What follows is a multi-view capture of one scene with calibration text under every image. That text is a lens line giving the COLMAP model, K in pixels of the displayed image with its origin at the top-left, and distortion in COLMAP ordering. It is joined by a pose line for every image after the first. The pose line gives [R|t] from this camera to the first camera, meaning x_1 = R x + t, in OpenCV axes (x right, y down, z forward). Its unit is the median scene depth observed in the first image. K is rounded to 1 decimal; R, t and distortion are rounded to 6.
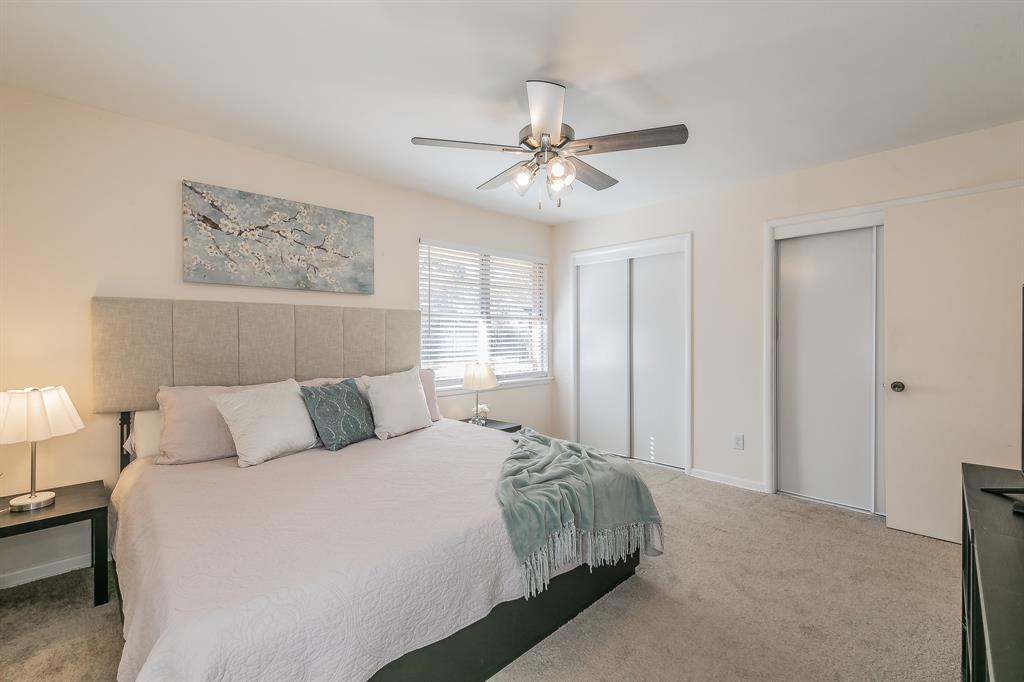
lens RADIAL K [[446.4, 0, 516.0], [0, 446.4, 339.0], [0, 0, 1]] dist [-0.004299, -0.001047]
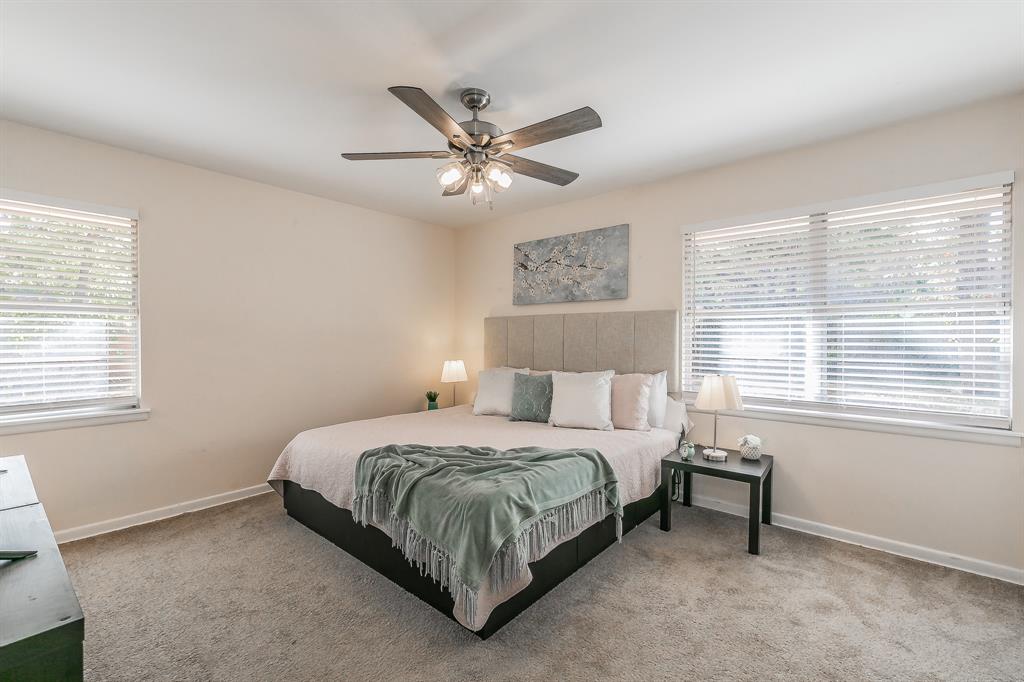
lens RADIAL K [[446.4, 0, 515.7], [0, 446.4, 338.7], [0, 0, 1]] dist [-0.004299, -0.001047]
pose [[0.065593, 0.007606, -0.997817, 0.781275], [-0.012415, 0.999900, 0.006806, -0.010026], [0.997769, 0.011941, 0.065681, 0.745038]]
